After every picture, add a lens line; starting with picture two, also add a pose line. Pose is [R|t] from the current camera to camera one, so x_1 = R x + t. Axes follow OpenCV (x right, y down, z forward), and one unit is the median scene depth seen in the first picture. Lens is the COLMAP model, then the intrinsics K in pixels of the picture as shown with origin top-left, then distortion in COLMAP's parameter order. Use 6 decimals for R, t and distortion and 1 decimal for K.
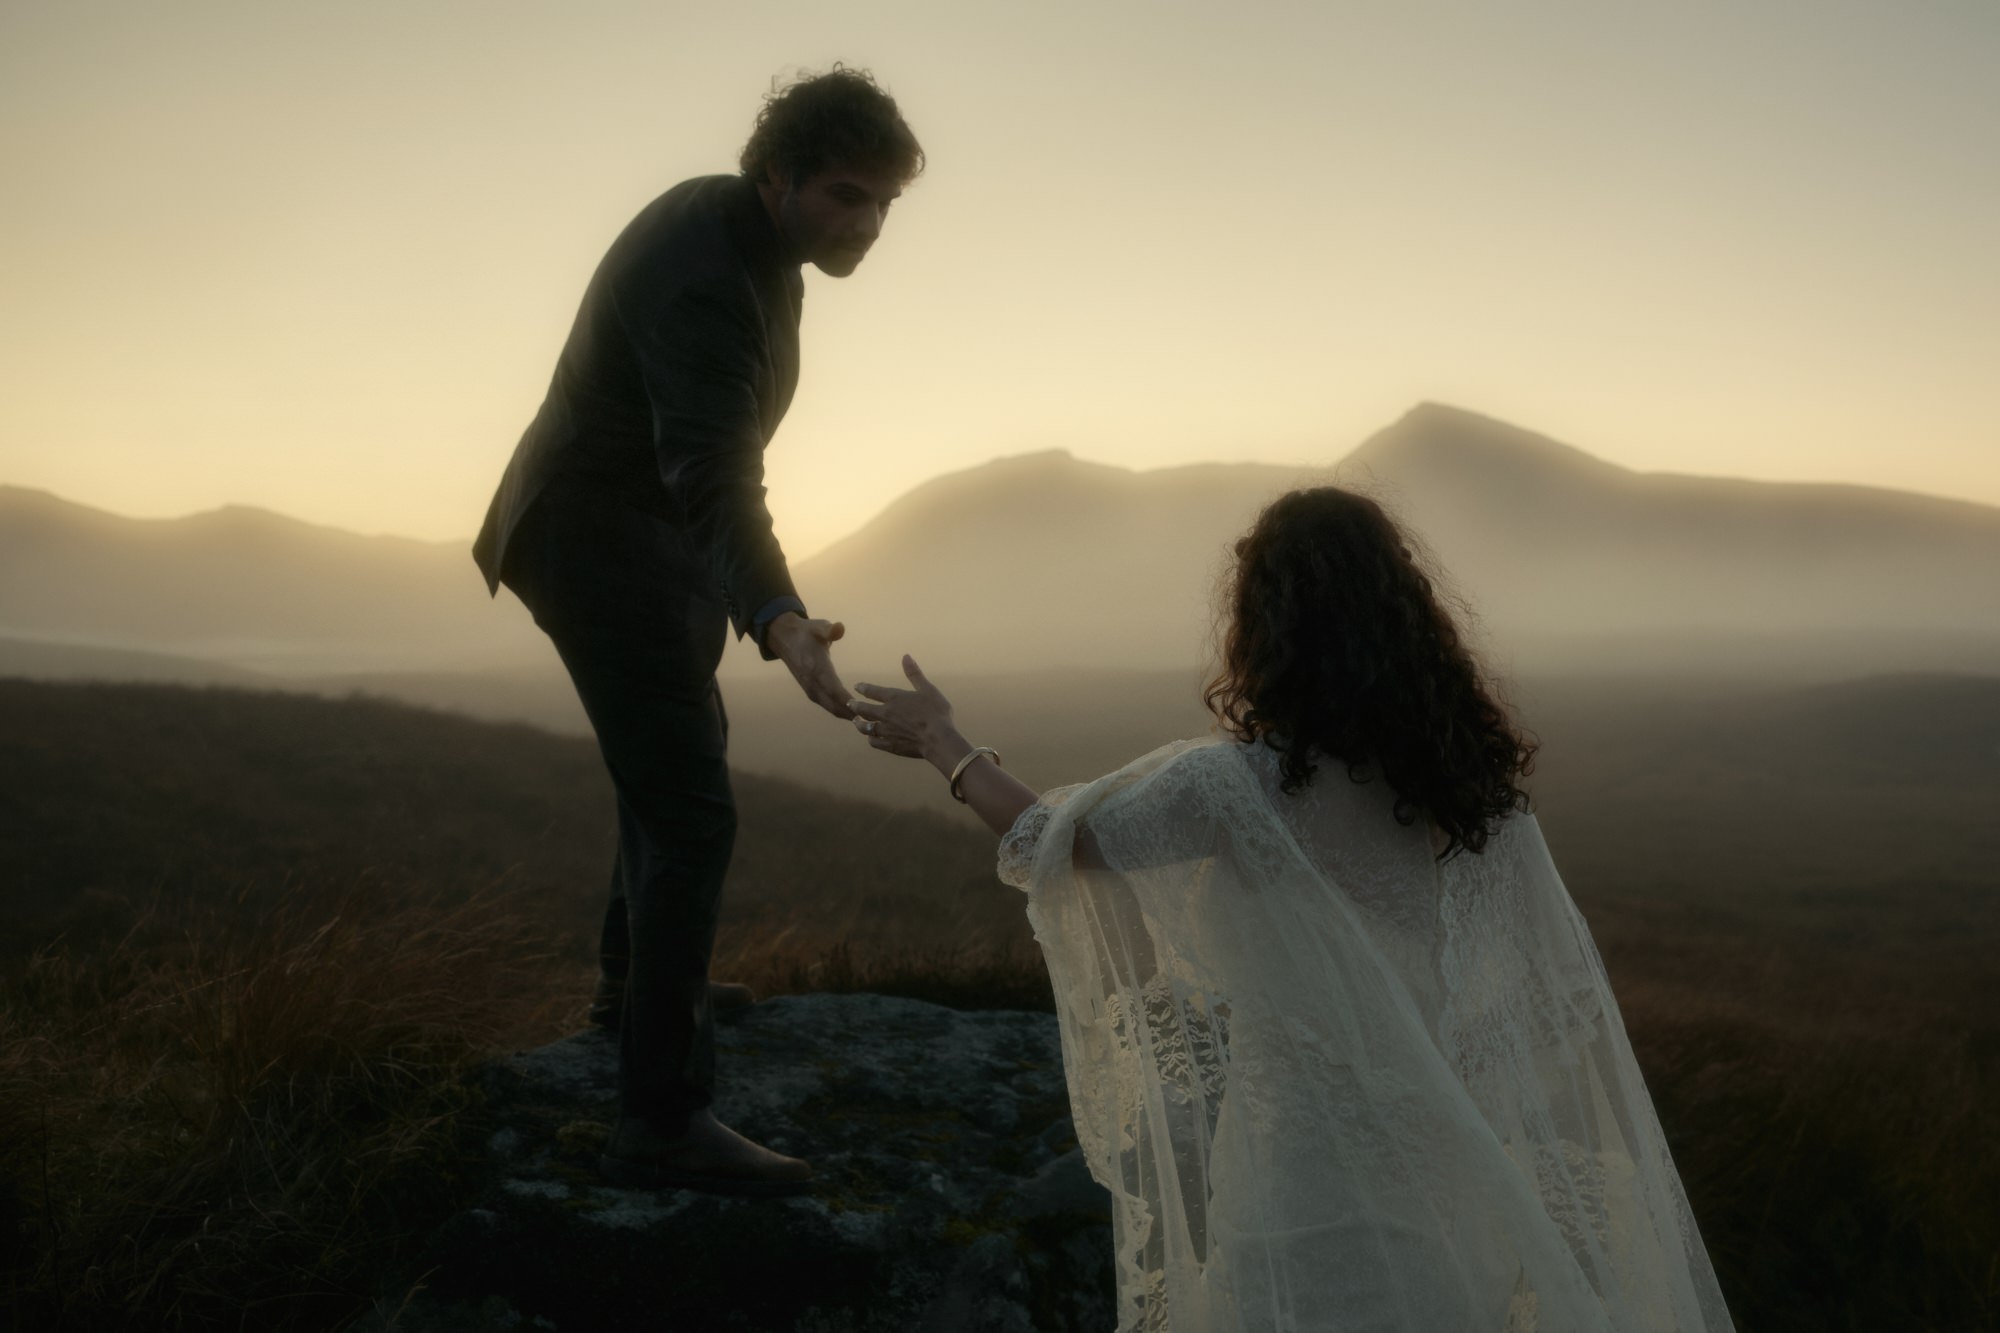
lens RADIAL K [[1666.5, 0, 1005.3], [0, 1666.5, 629.9], [0, 0, 1]] dist [0.012026, -0.005598]
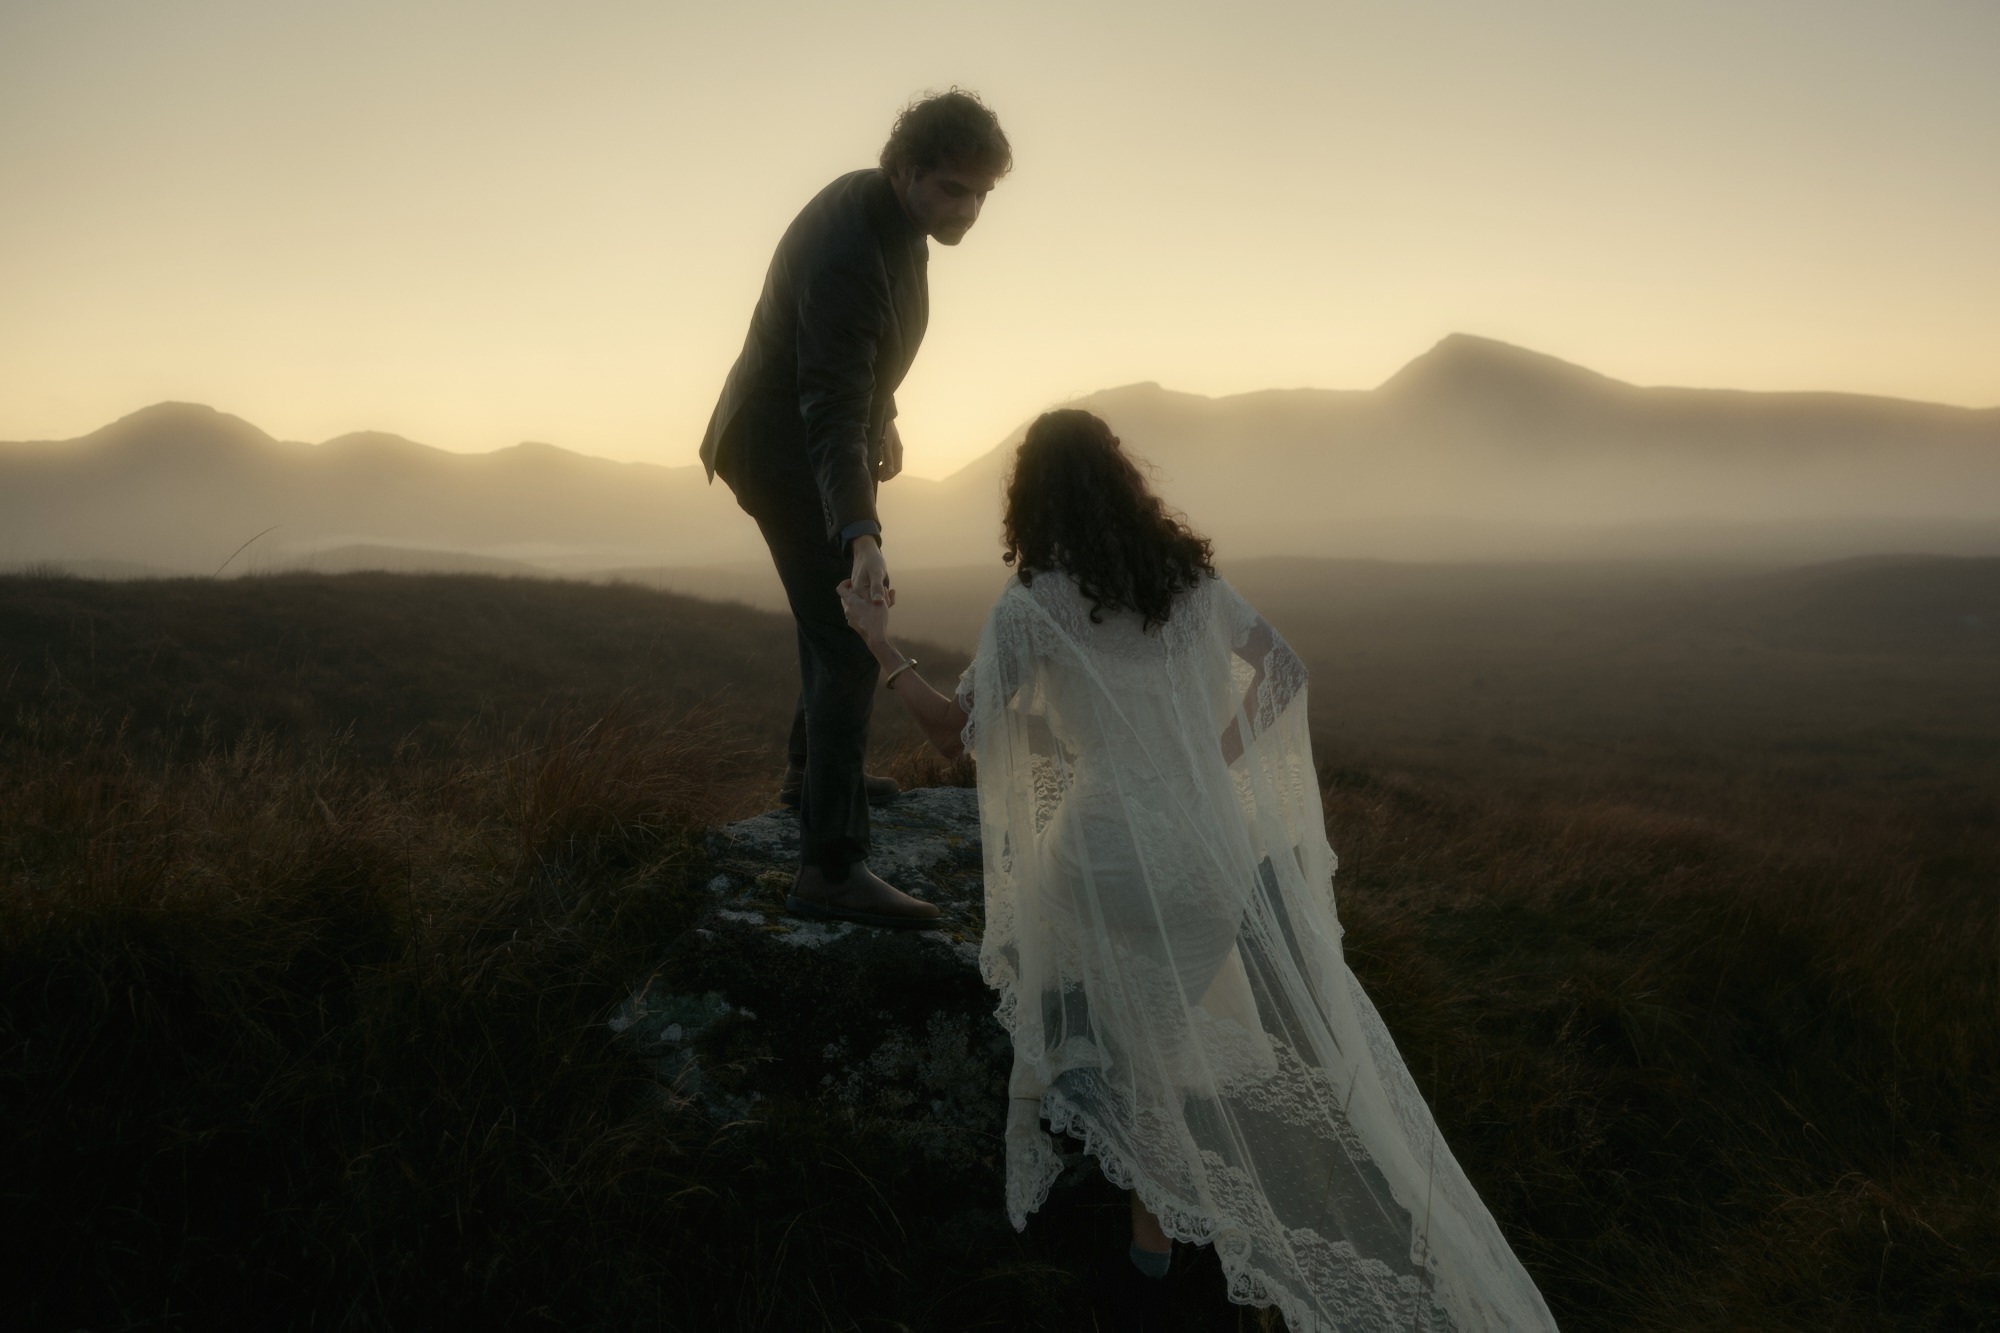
lens RADIAL K [[1671.1, 0, 955.0], [0, 1671.1, 638.9], [0, 0, 1]] dist [0.000038, -0.008013]
pose [[0.985516, -0.000650, -0.169580, 0.122277], [0.000571, 1.000000, -0.000515, 0.104288], [0.169581, 0.000410, 0.985516, -0.315923]]
